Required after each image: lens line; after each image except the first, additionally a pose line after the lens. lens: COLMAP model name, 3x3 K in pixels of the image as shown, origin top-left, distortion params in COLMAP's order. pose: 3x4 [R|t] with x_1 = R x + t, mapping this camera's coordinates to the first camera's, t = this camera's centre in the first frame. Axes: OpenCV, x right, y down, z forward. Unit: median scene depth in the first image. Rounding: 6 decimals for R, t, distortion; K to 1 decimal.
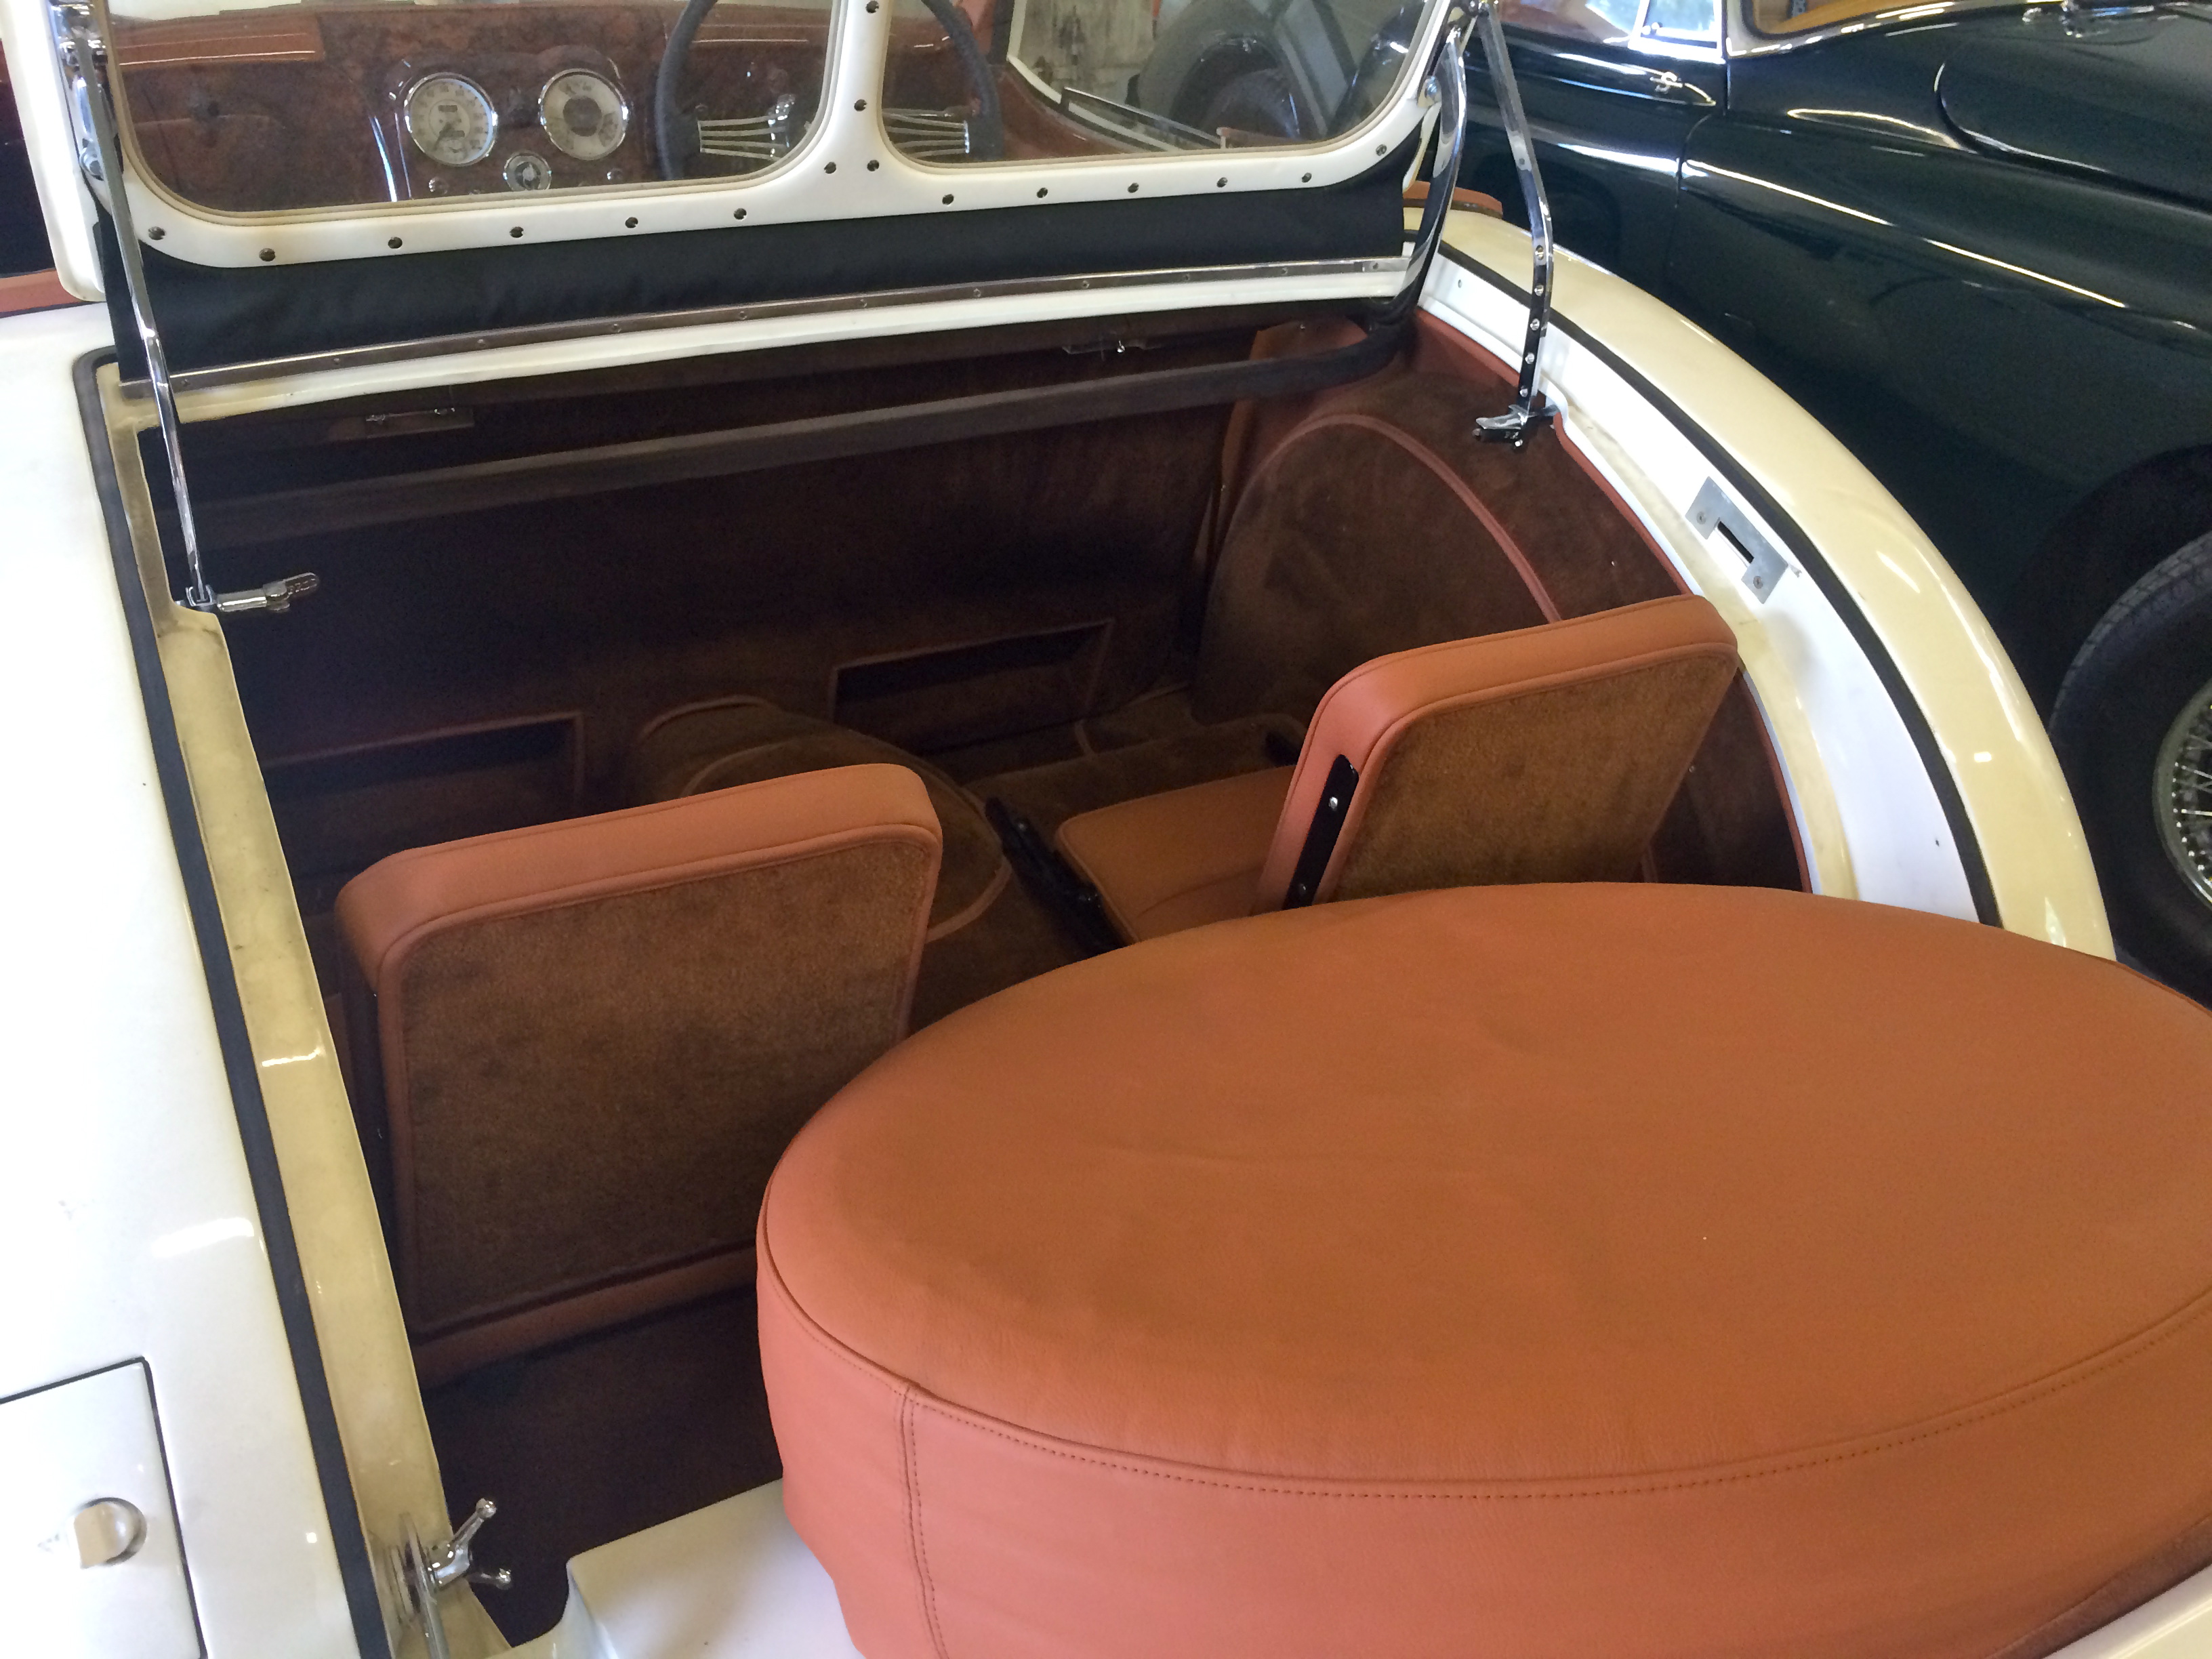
lens RADIAL K [[1915.7, 0, 1106.0], [0, 1915.7, 829.5], [0, 0, 1]] dist [0.081292, -0.106058]
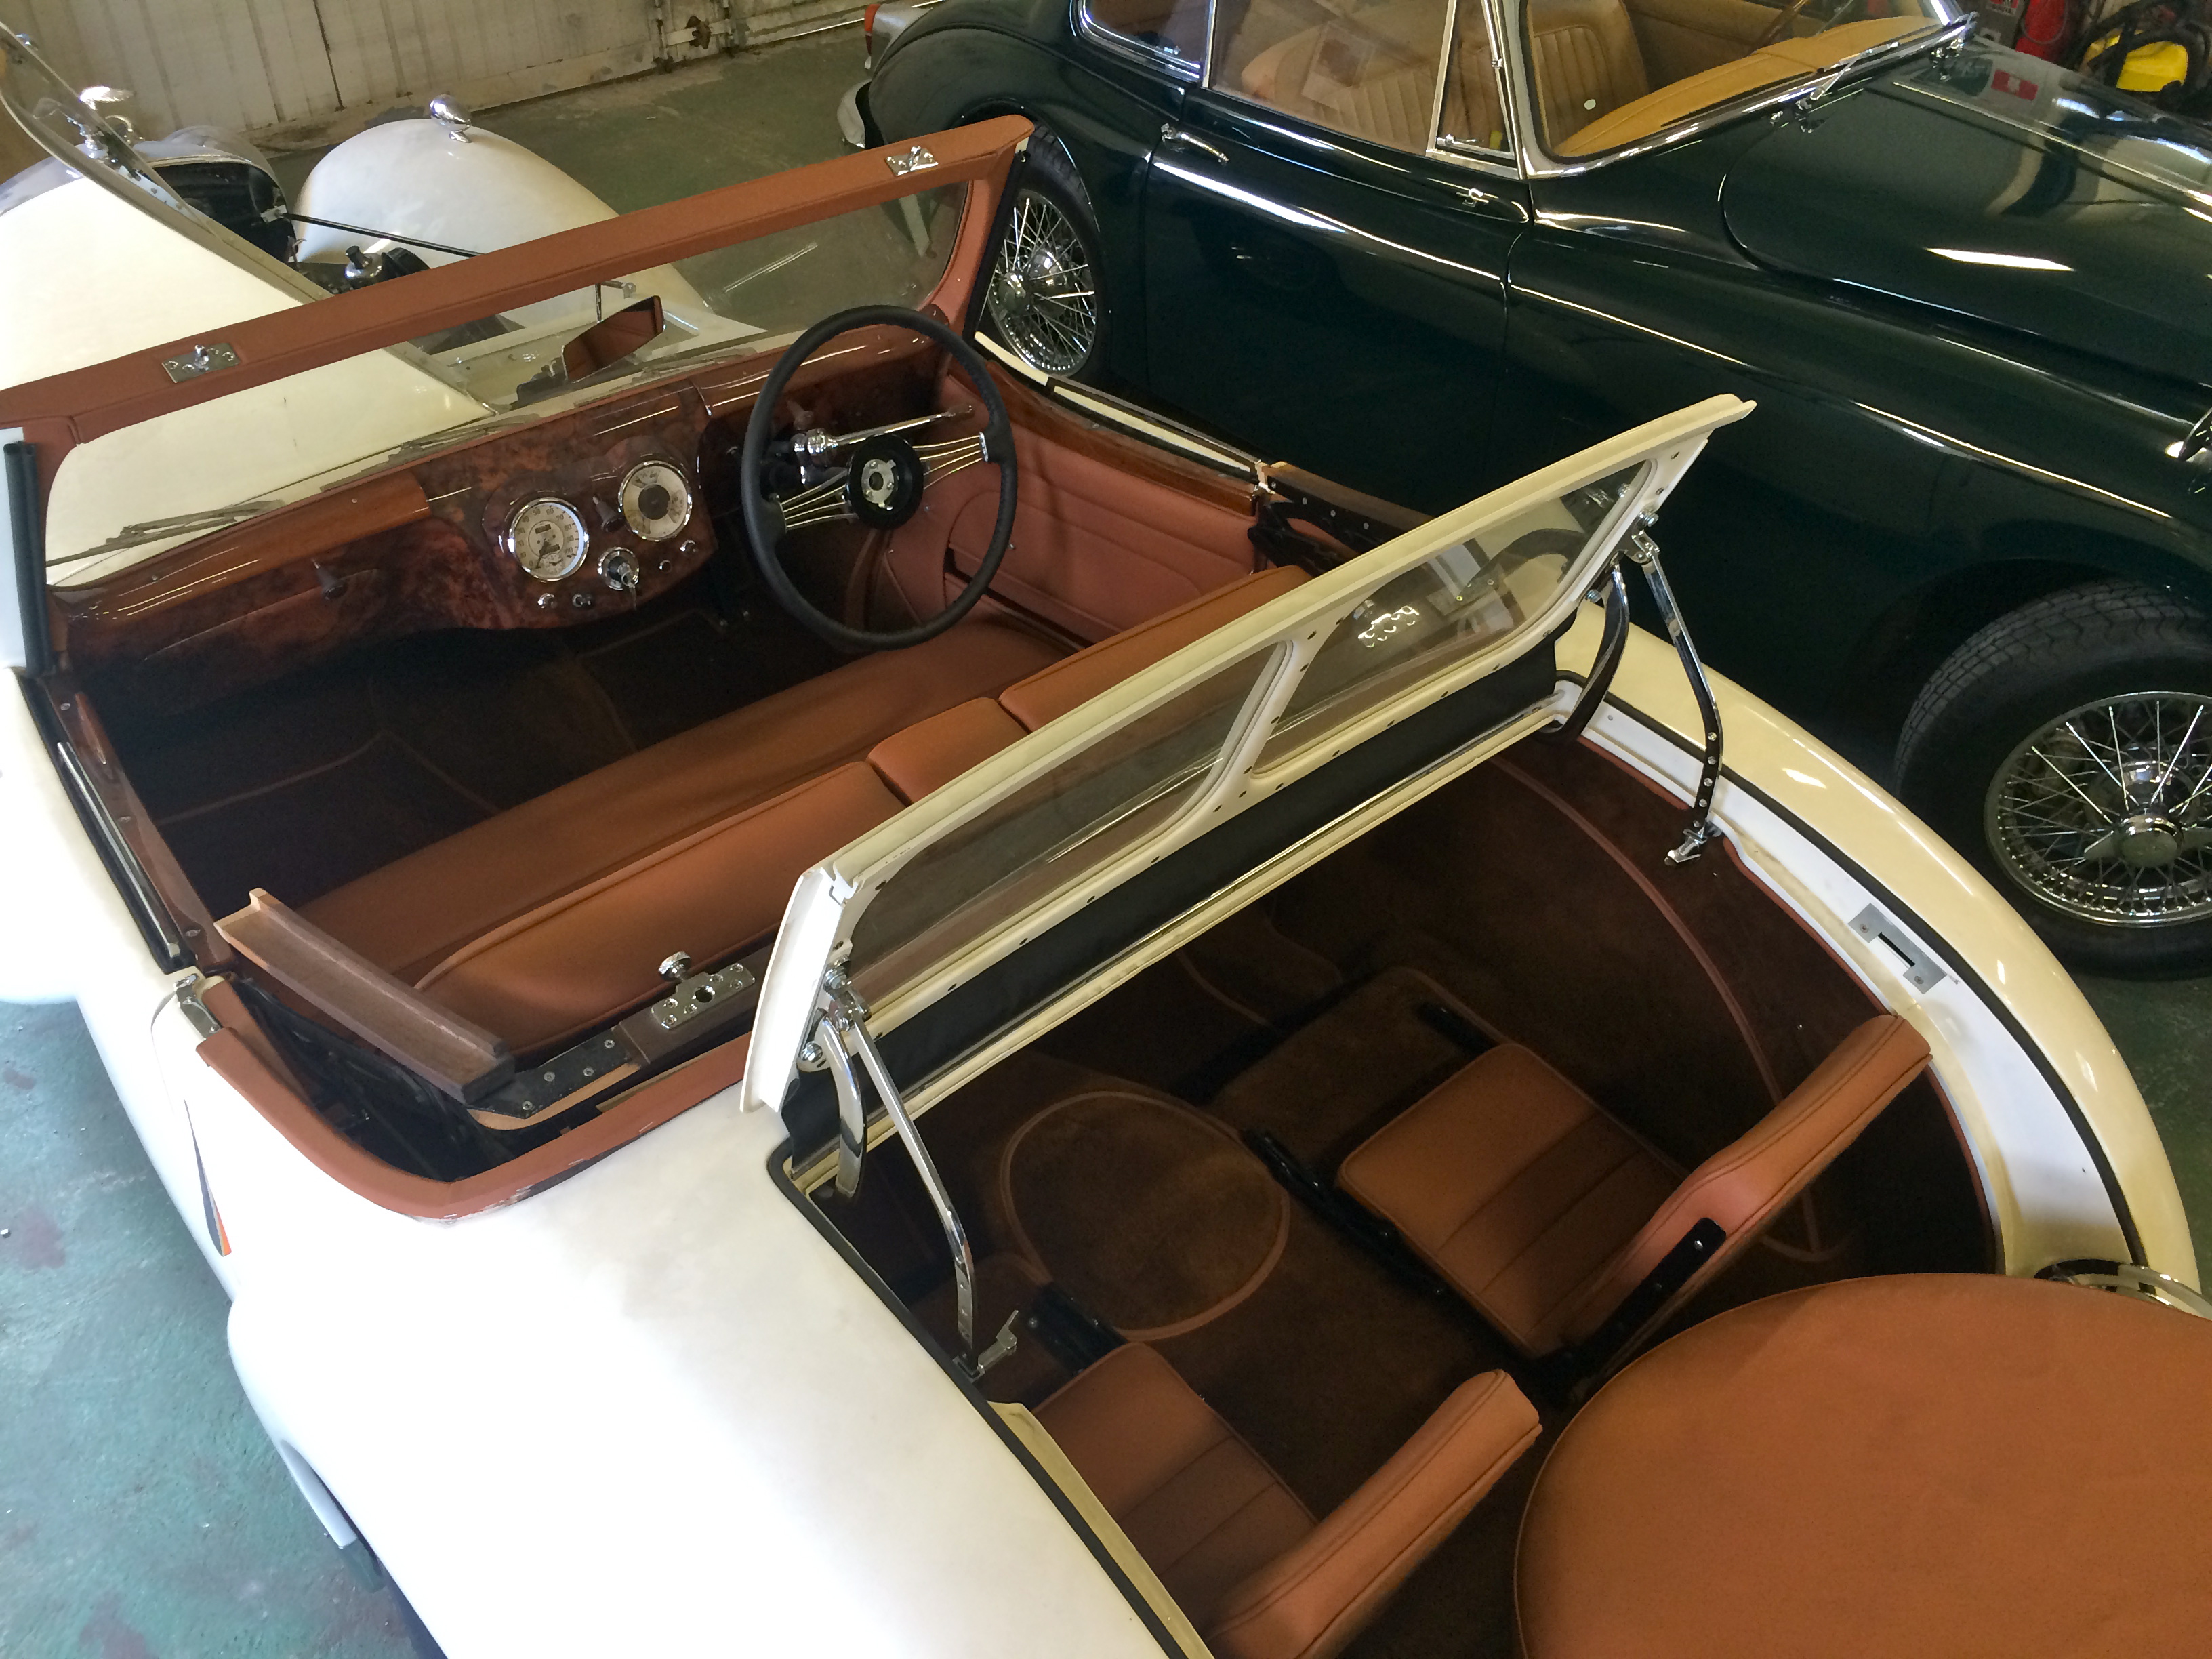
lens RADIAL K [[1915.7, 0, 1106.0], [0, 1915.7, 829.5], [0, 0, 1]] dist [0.081292, -0.106058]
pose [[0.964775, -0.187017, 0.185026, -0.410154], [0.161814, 0.976384, 0.143147, -0.477640], [-0.207427, -0.108165, 0.972252, -0.177514]]
